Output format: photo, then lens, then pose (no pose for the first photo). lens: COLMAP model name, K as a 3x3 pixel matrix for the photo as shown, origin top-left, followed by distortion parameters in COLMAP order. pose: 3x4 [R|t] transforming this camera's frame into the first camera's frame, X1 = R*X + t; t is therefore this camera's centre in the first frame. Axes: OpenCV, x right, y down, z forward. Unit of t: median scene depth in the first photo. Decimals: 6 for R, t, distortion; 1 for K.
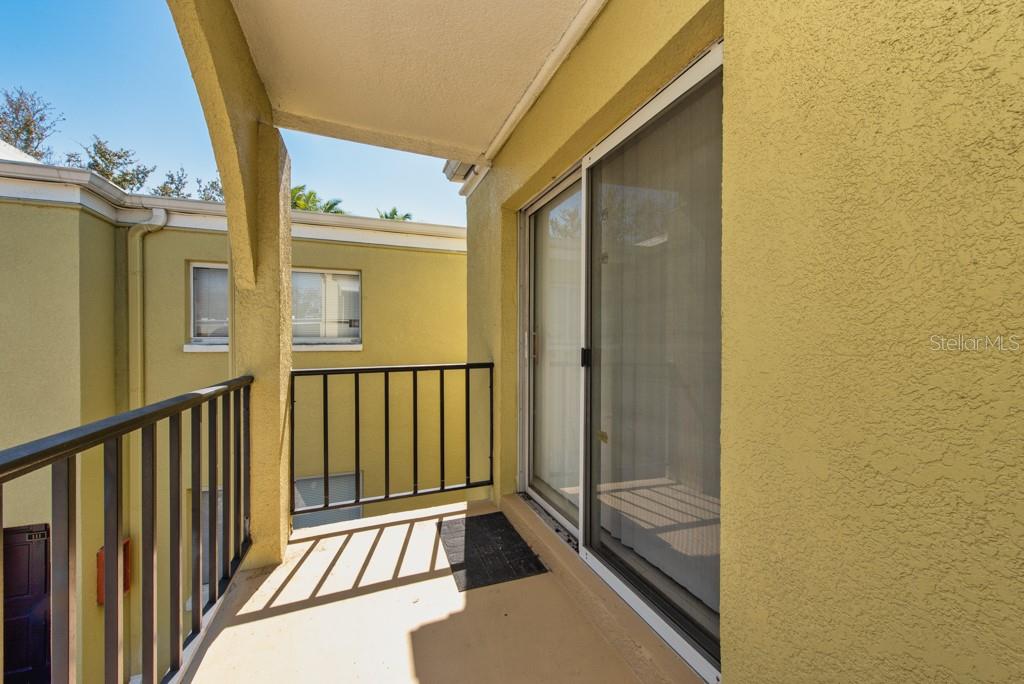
lens RADIAL K [[400.2, 0, 511.2], [0, 400.2, 345.5], [0, 0, 1]] dist [0.018569, -0.005445]
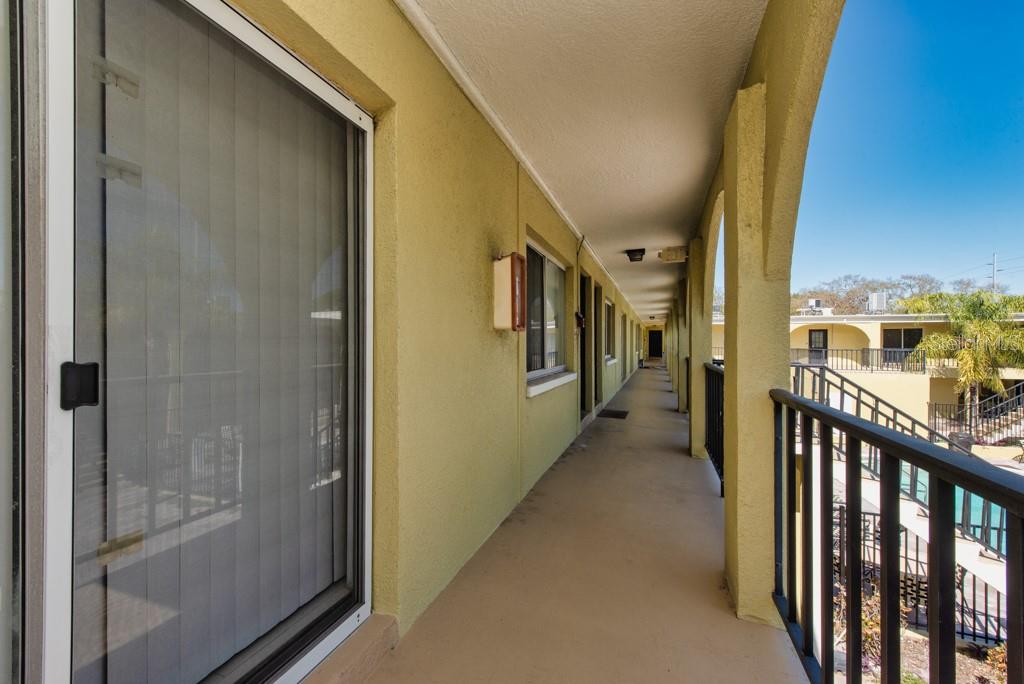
lens RADIAL K [[400.2, 0, 511.2], [0, 400.2, 345.5], [0, 0, 1]] dist [0.018569, -0.005445]
pose [[-0.746975, -0.000548, 0.664852, -0.511925], [0.004726, 0.999970, 0.006134, -0.012708], [-0.664835, 0.007725, -0.746950, 1.245114]]
